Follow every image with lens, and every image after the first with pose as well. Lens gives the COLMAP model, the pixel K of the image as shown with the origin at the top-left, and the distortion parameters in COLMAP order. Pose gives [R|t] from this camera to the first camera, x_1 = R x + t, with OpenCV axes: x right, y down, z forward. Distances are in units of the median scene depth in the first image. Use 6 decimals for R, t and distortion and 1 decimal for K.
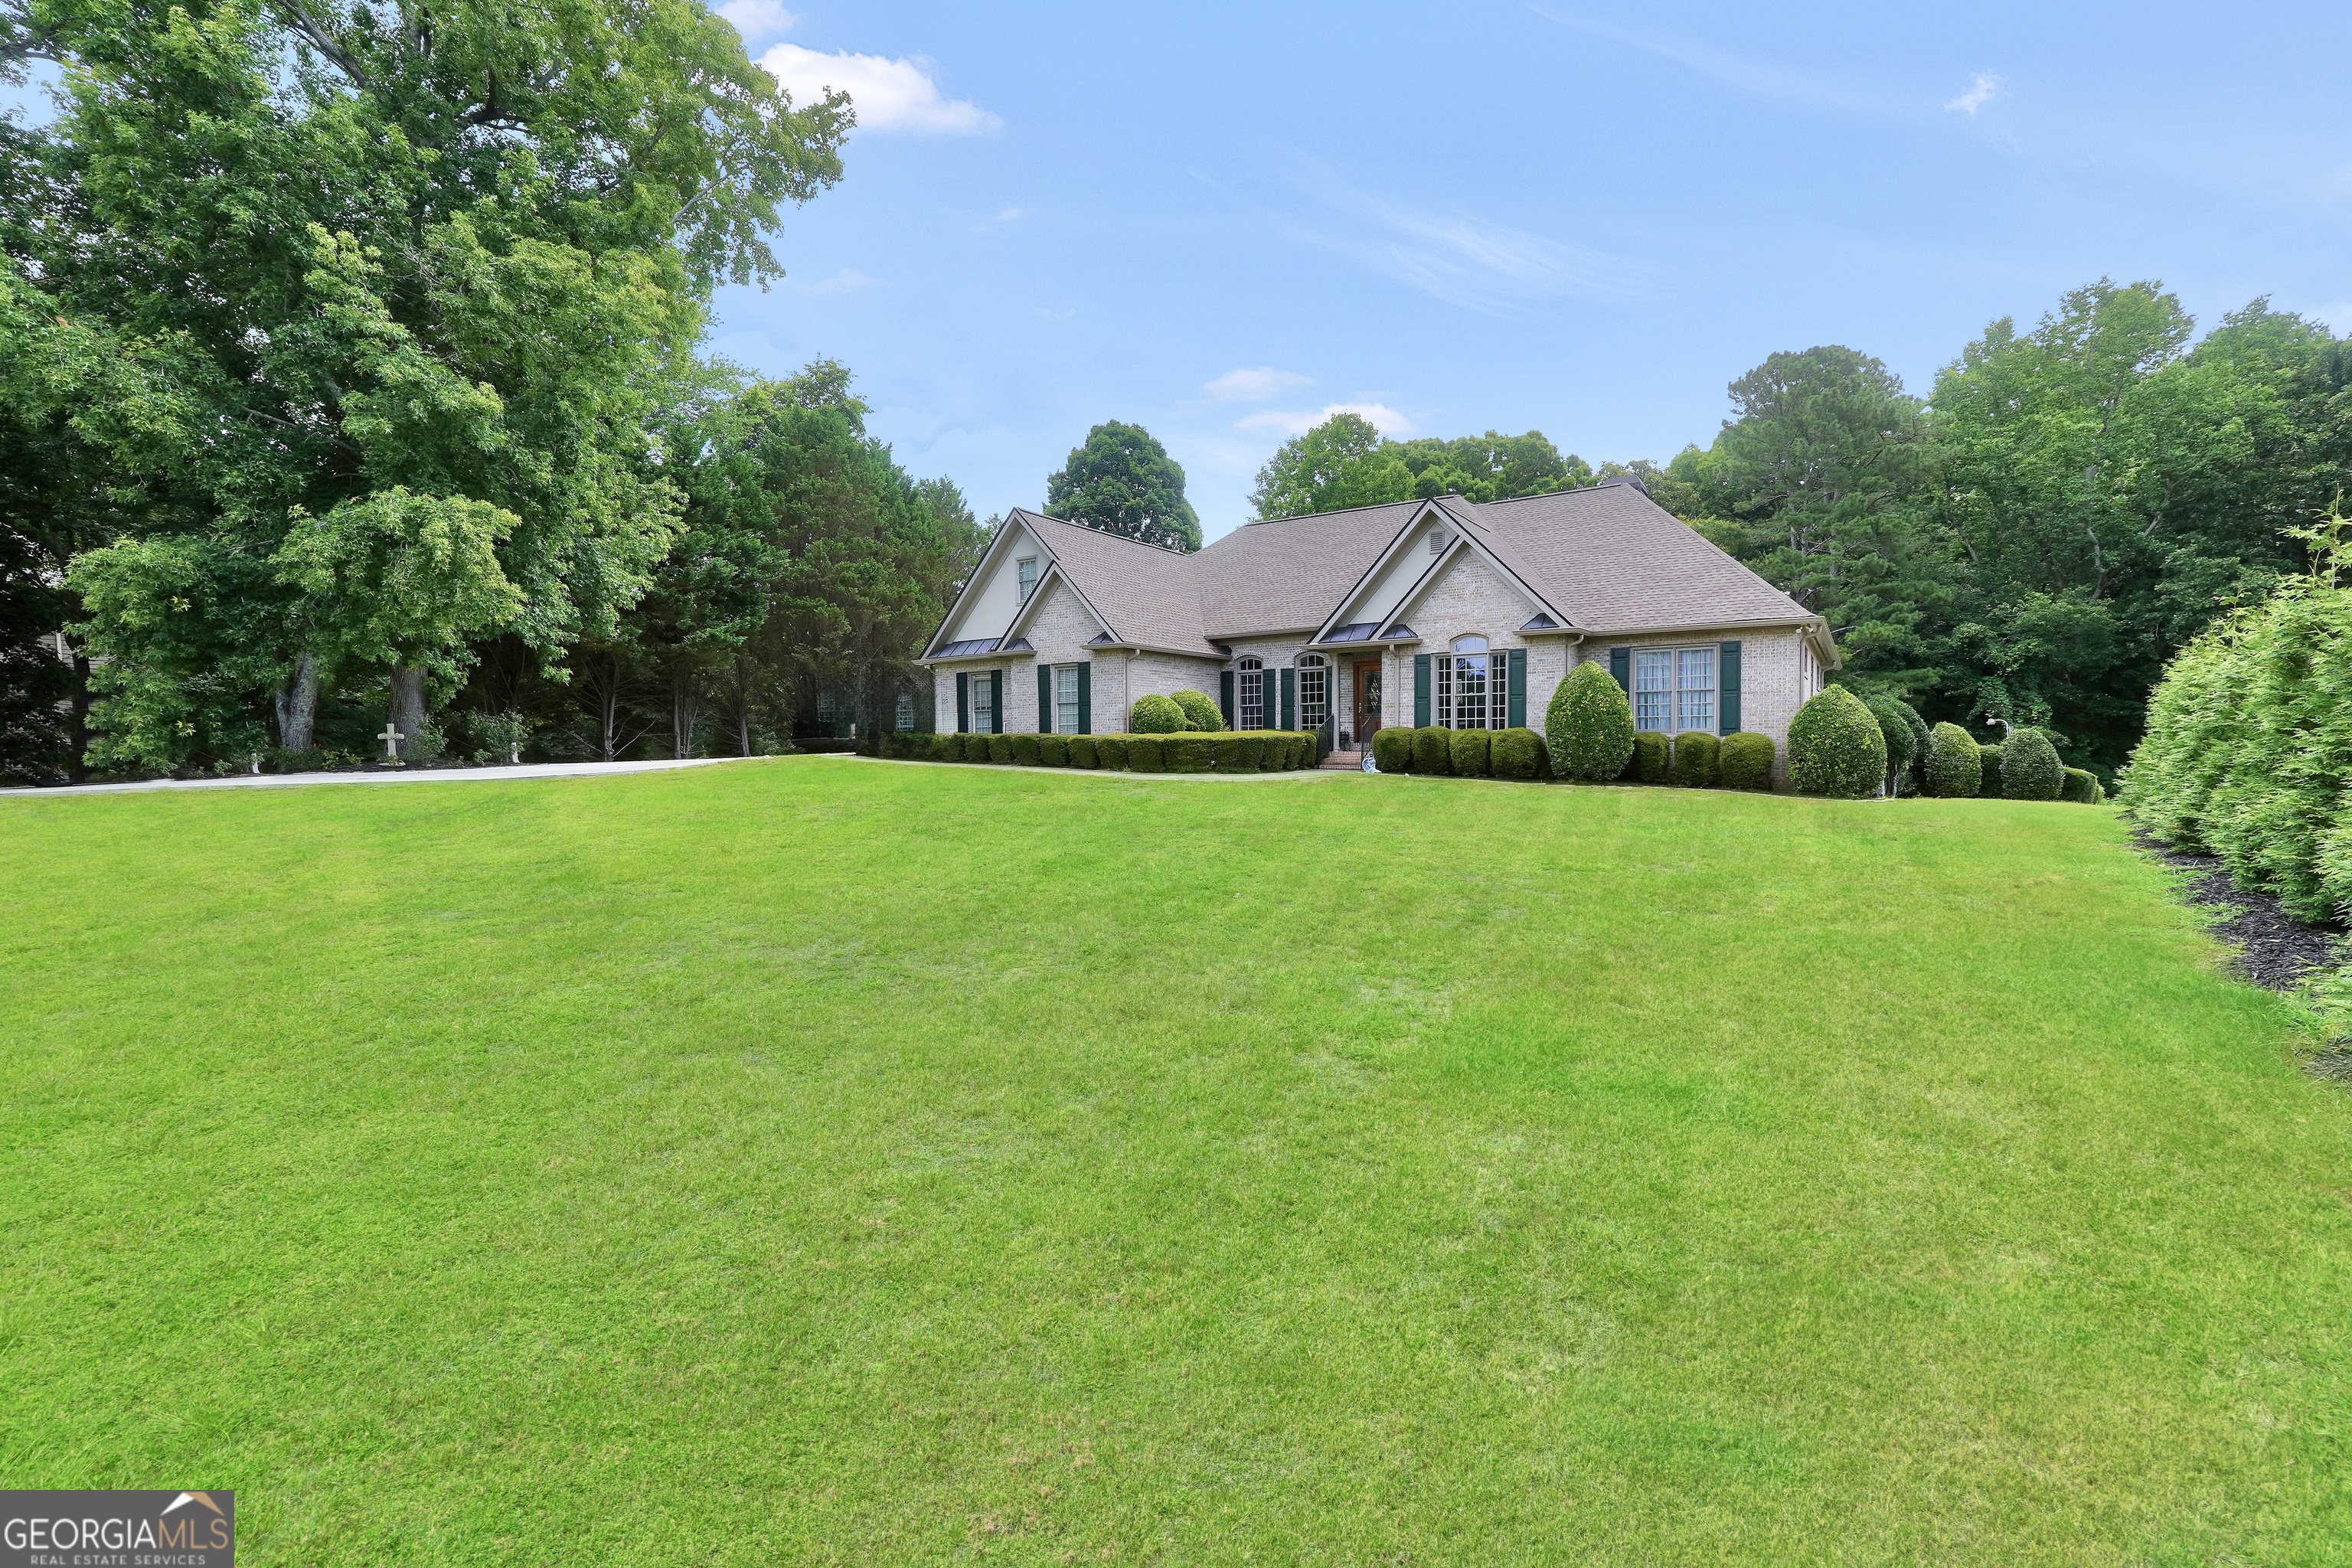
lens RADIAL K [[1002.5, 0, 1163.8], [0, 1002.5, 779.5], [0, 0, 1]] dist [-0.017136, 0.006185]
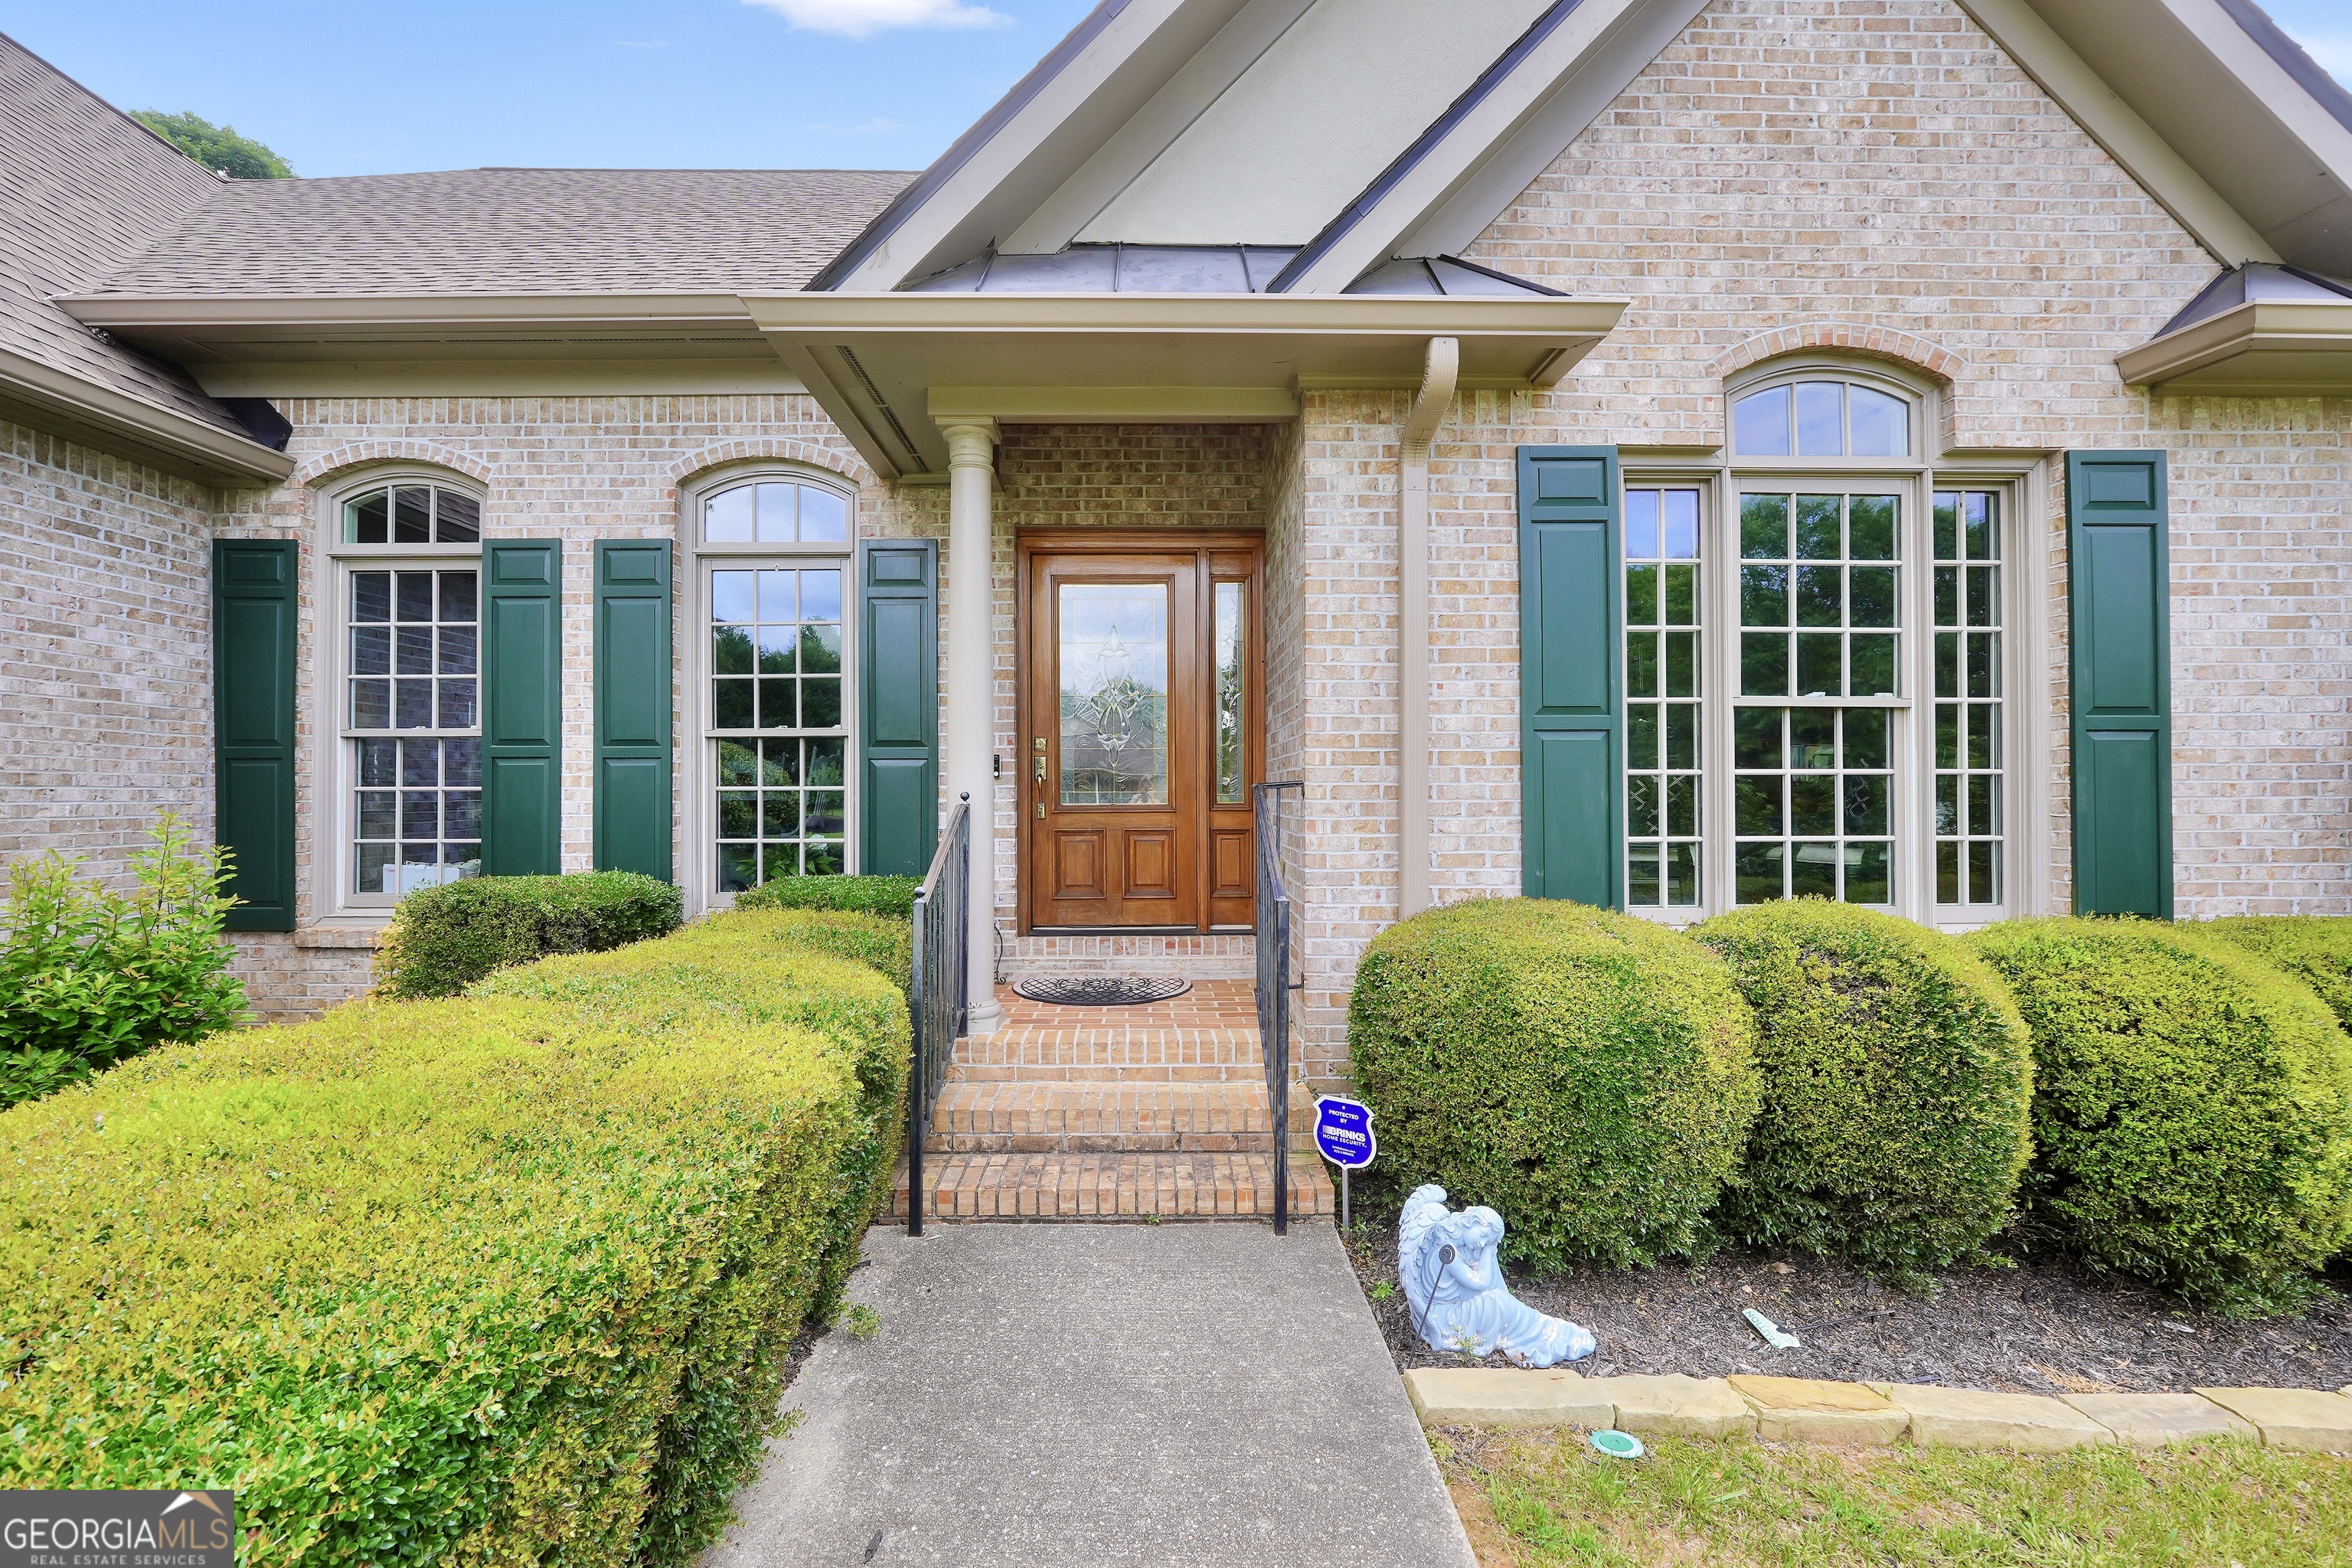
lens RADIAL K [[1005.5, 0, 1160.6], [0, 1005.5, 793.7], [0, 0, 1]] dist [-0.018614, 0.004841]
pose [[0.813745, 0.009200, 0.581150, 0.101001], [0.017347, 0.999045, -0.040105, -0.057904], [-0.580964, 0.042717, 0.812808, 0.841047]]
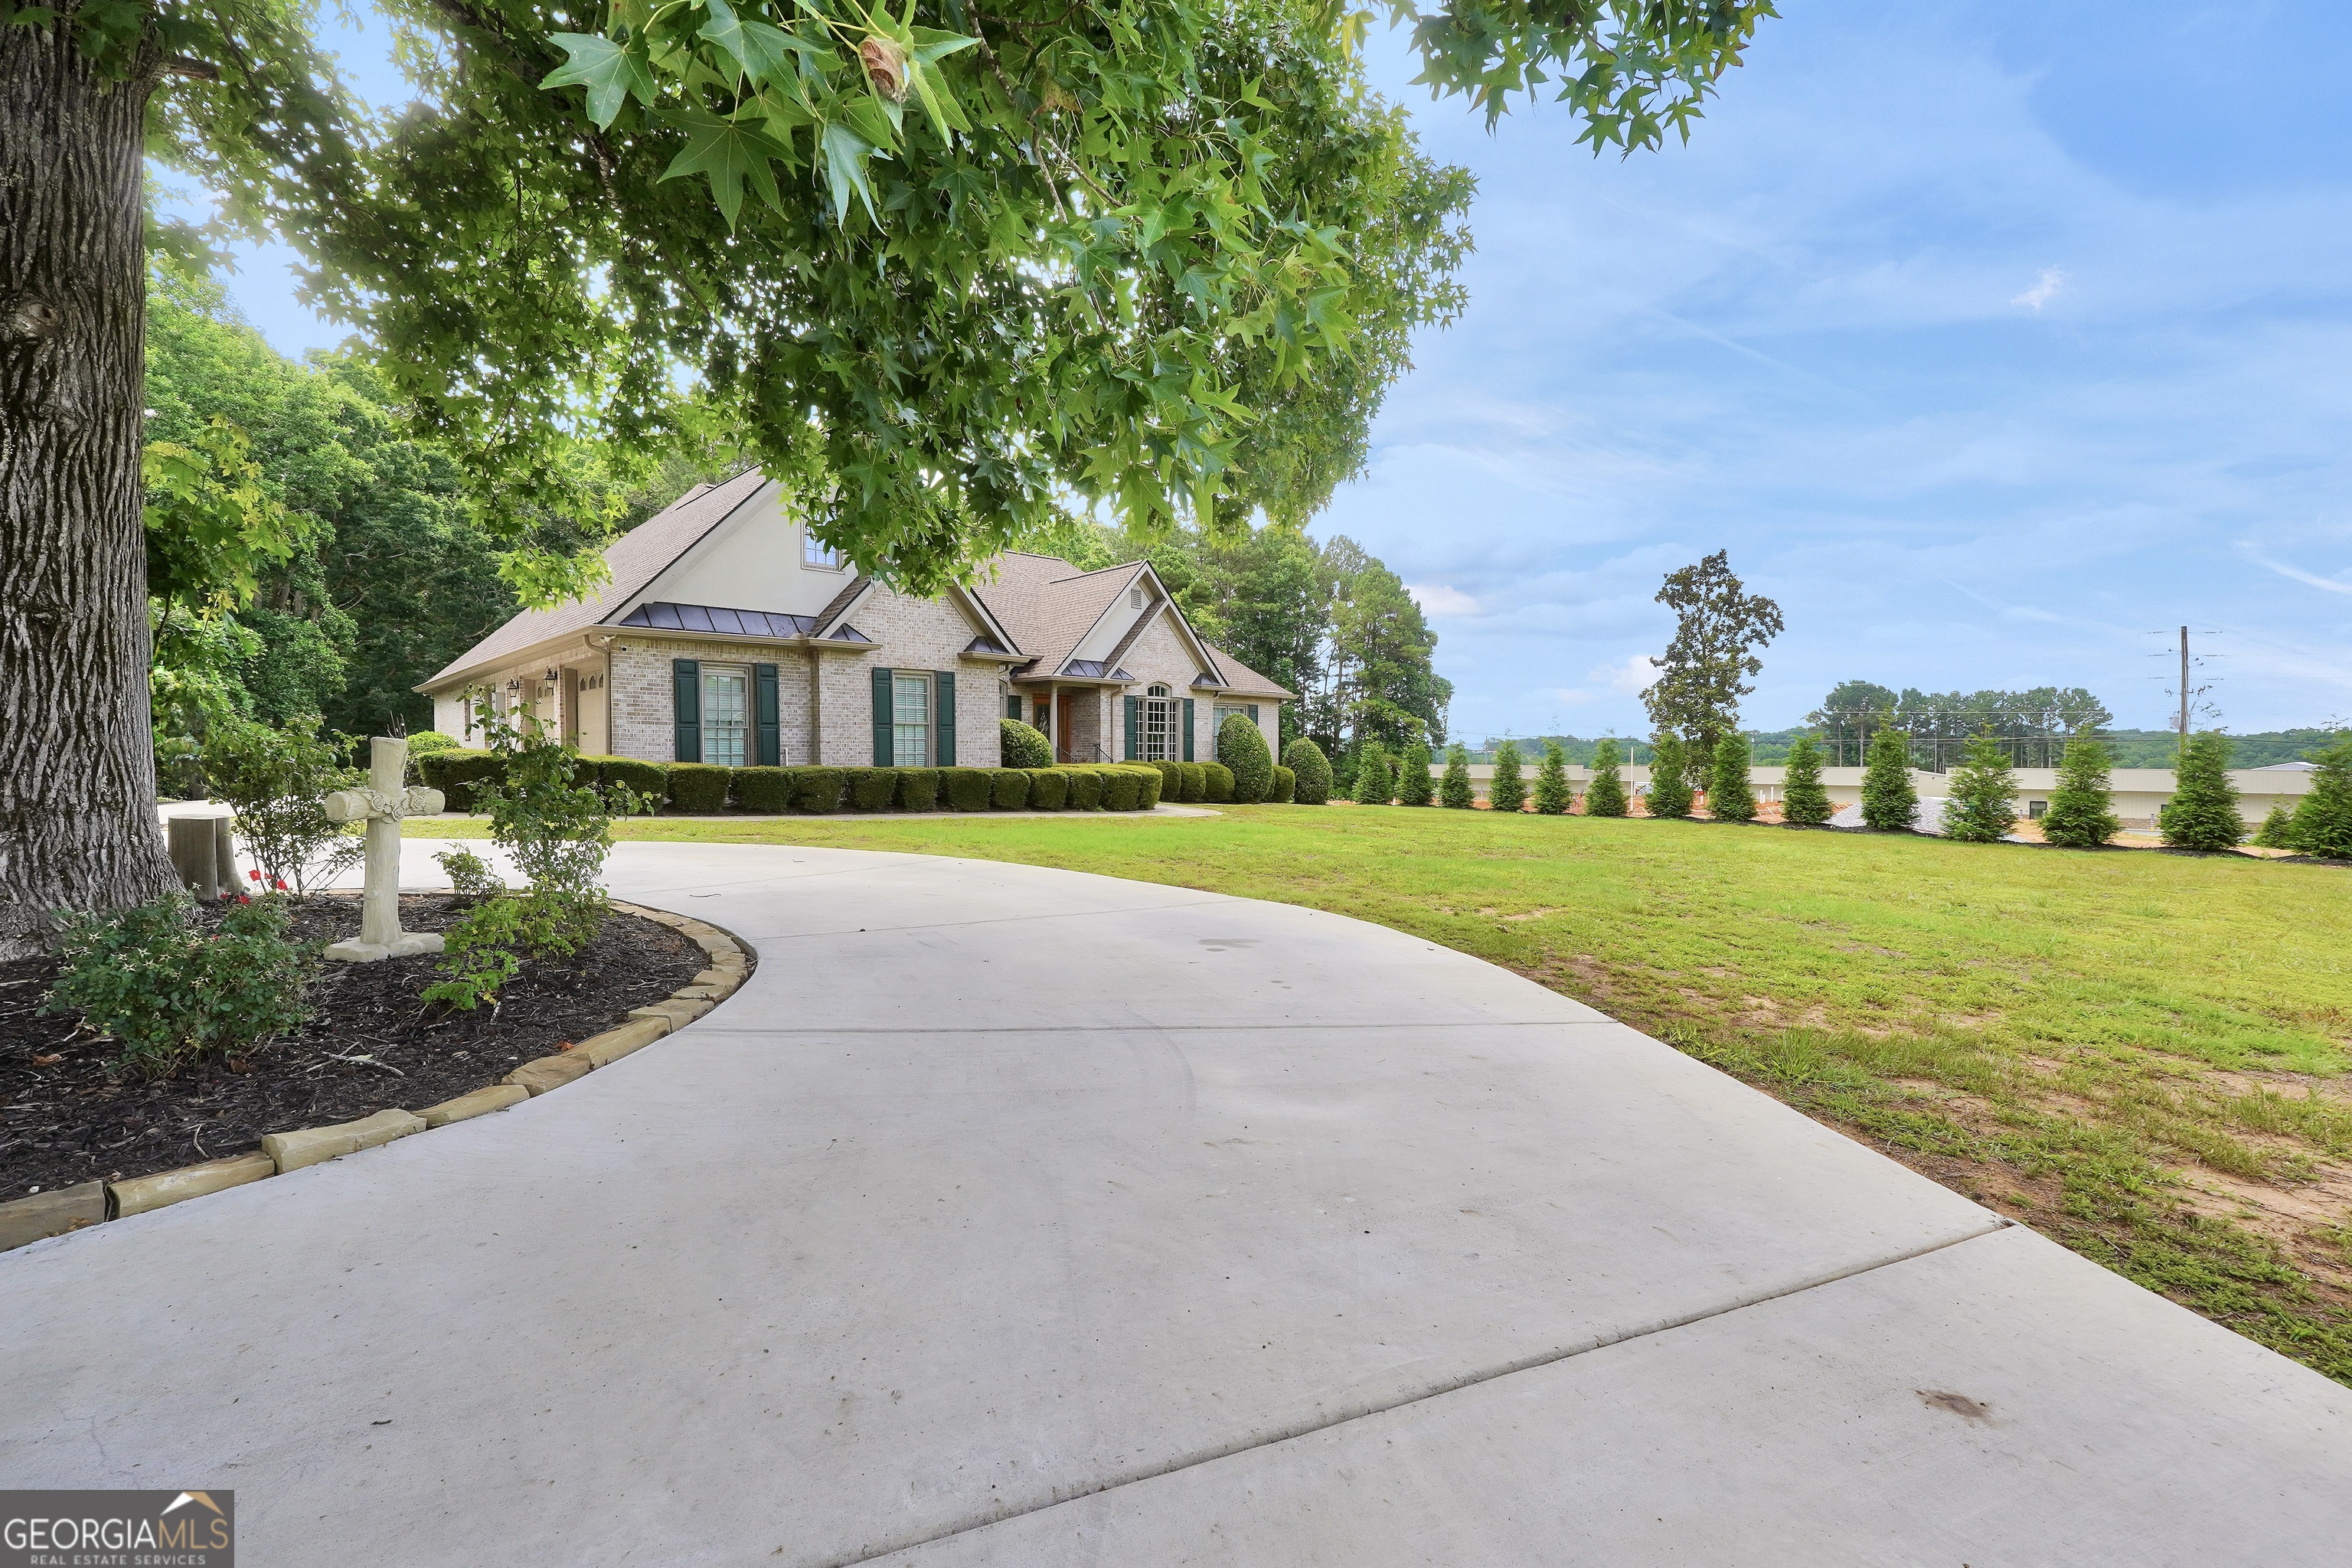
lens RADIAL K [[1005.5, 0, 1160.6], [0, 1005.5, 793.7], [0, 0, 1]] dist [-0.018614, 0.004841]
pose [[0.192696, -0.035976, 0.980599, -0.765258], [0.036184, 0.998909, 0.029537, -0.043905], [-0.980591, 0.029790, 0.193788, 0.700058]]
